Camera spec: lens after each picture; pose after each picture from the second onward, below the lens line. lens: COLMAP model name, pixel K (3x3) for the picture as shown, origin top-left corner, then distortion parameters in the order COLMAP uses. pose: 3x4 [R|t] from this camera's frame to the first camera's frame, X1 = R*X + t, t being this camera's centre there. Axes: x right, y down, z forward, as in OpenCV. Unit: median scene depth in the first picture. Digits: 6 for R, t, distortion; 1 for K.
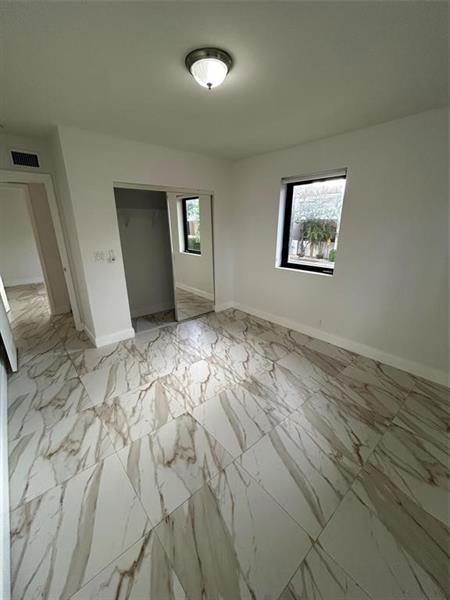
lens RADIAL K [[243.4, 0, 226.9], [0, 243.4, 301.2], [0, 0, 1]] dist [0.002216, 0.000307]
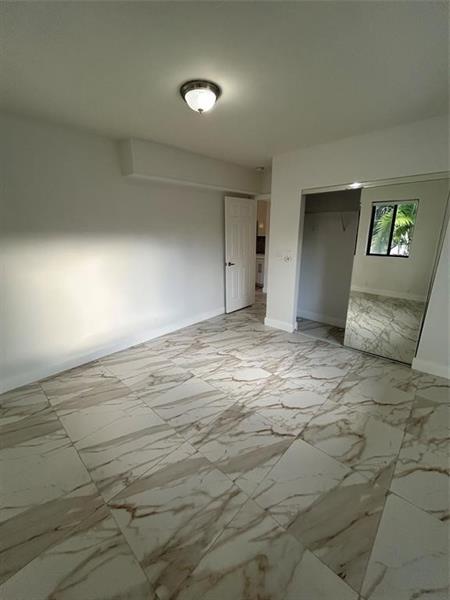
lens RADIAL K [[241.2, 0, 225.4], [0, 241.2, 305.7], [0, 0, 1]] dist [-0.000540, -0.000098]
pose [[0.100120, 0.297855, -0.949346, 0.777285], [-0.297159, 0.919545, 0.257165, -0.208277], [0.949564, 0.256359, 0.180575, 0.687093]]
